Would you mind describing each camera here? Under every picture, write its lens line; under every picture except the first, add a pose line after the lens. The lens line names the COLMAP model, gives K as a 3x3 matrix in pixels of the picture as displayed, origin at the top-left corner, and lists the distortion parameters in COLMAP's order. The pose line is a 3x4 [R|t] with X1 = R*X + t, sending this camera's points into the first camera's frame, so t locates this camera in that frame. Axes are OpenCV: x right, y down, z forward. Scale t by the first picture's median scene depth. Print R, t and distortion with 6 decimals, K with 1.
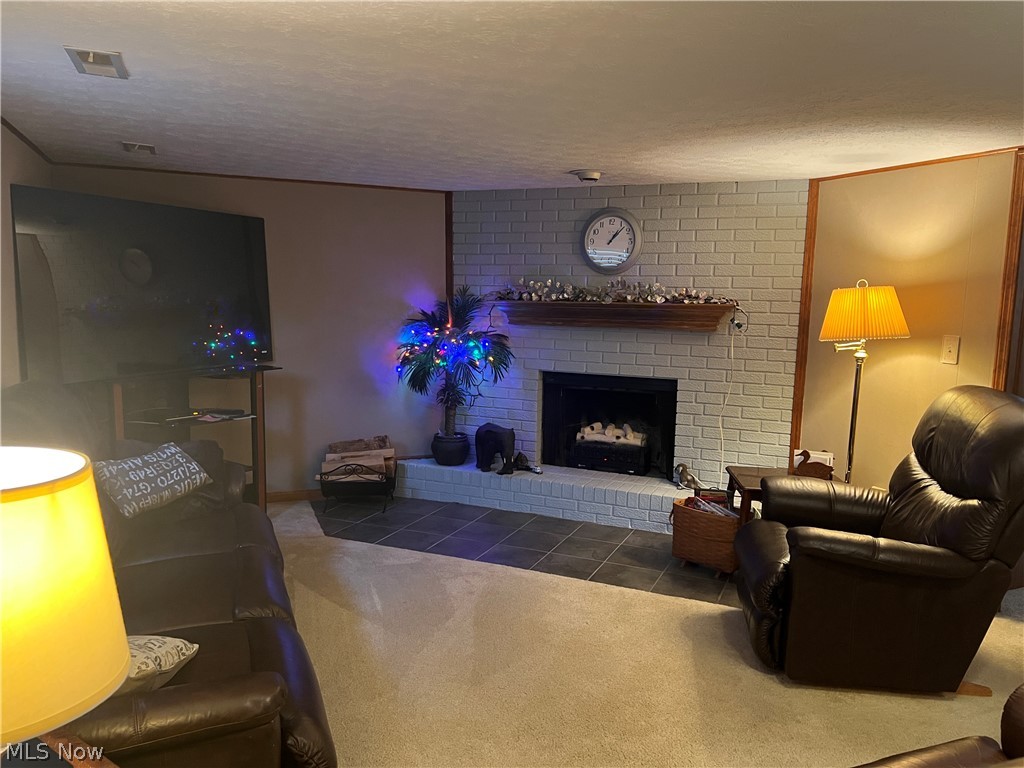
lens RADIAL K [[770.8, 0, 512.0], [0, 770.8, 384.0], [0, 0, 1]] dist [0.072987, -0.080945]
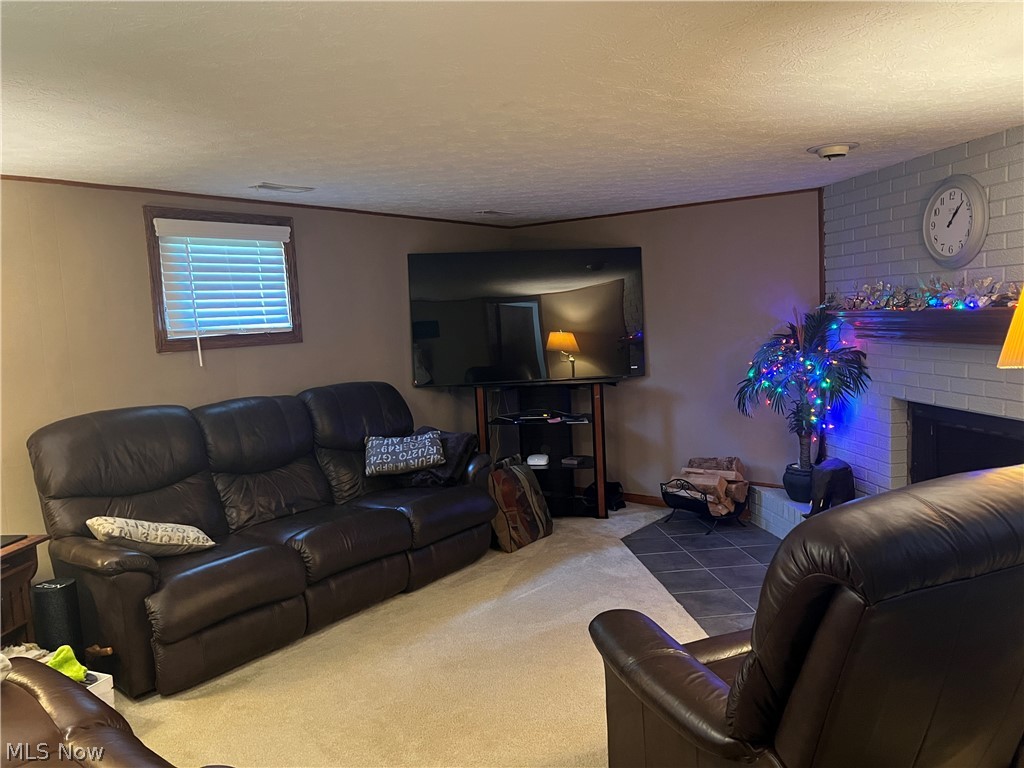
lens RADIAL K [[770.8, 0, 512.0], [0, 770.8, 384.0], [0, 0, 1]] dist [0.072987, -0.080945]
pose [[0.514433, 0.039761, -0.856608, 0.539322], [-0.055027, 0.998396, 0.013296, -0.022347], [0.855763, 0.040297, 0.515796, 0.281020]]
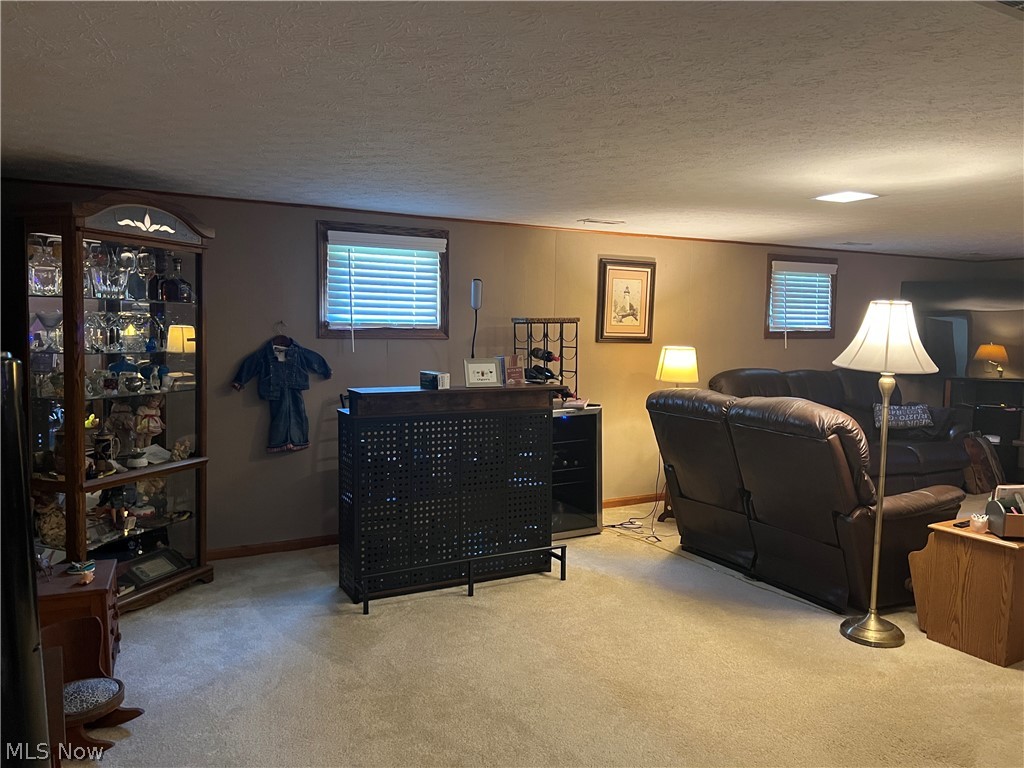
lens RADIAL K [[770.8, 0, 512.0], [0, 770.8, 384.0], [0, 0, 1]] dist [0.072987, -0.080945]
pose [[0.128465, 0.066518, -0.989481, 0.959807], [-0.135492, 0.989569, 0.048933, 0.046404], [0.982415, 0.127781, 0.136138, -0.216818]]
